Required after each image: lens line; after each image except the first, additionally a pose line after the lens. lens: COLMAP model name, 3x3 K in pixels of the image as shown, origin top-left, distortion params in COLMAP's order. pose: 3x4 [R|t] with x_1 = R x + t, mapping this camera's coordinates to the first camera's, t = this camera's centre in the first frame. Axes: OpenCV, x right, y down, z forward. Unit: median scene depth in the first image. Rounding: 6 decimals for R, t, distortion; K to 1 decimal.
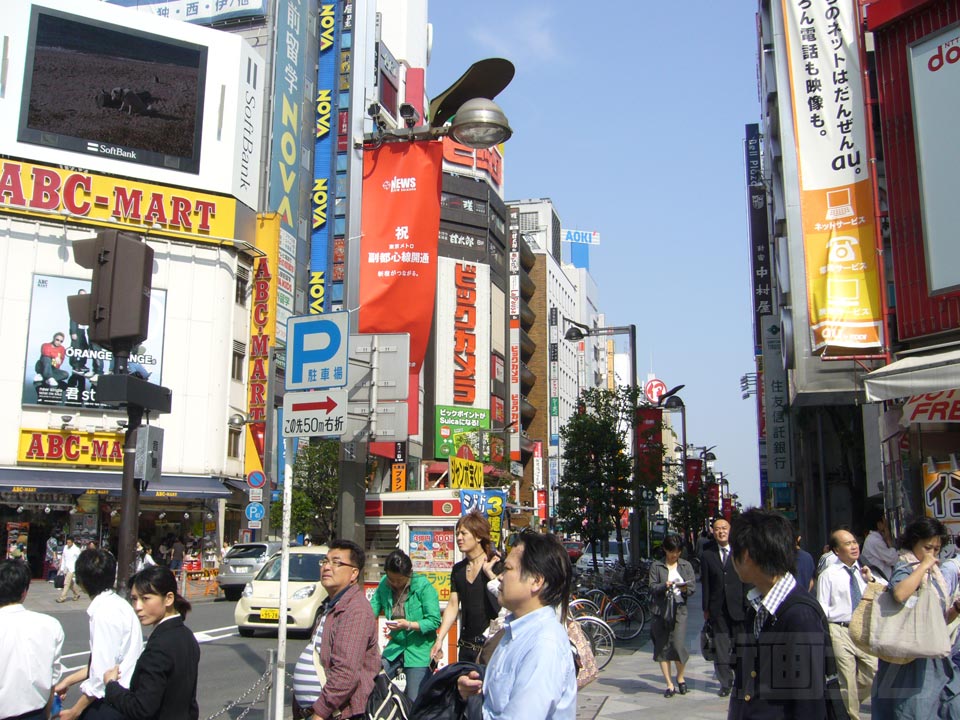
lens RADIAL K [[1061.6, 0, 524.2], [0, 1061.6, 327.0], [0, 0, 1]] dist [-0.060600, -0.002986]
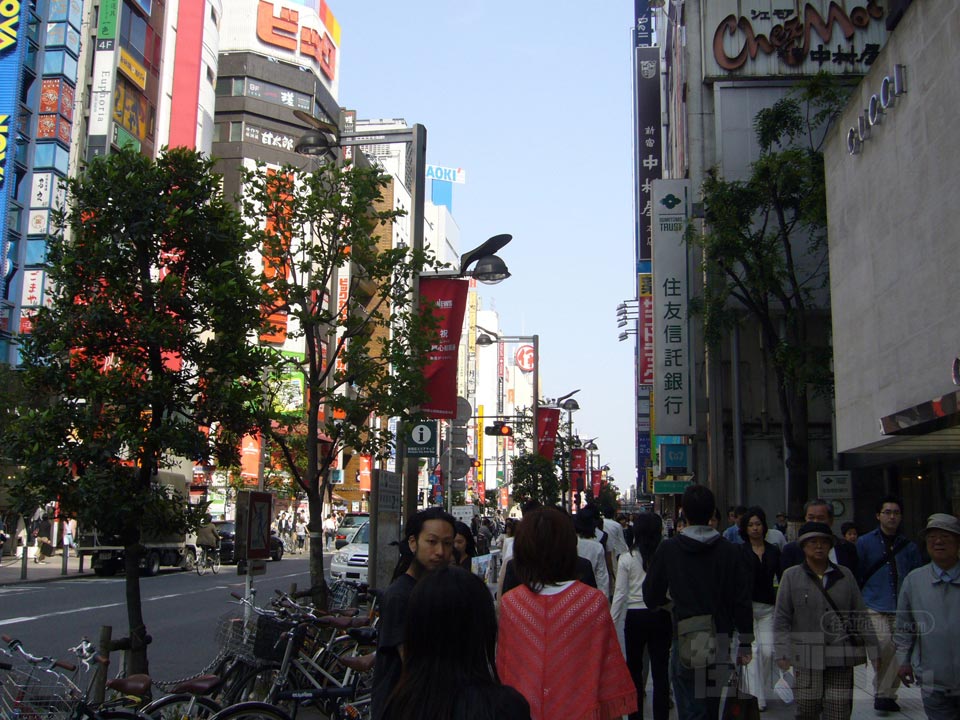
lens RADIAL K [[1016.9, 0, 506.0], [0, 1016.9, 360.7], [0, 0, 1]] dist [-0.055083, -0.009393]
pose [[0.995469, 0.026194, 0.091411, 0.062735], [-0.030586, 0.998428, 0.046975, 0.056252], [-0.090037, -0.049558, 0.994705, 0.296090]]
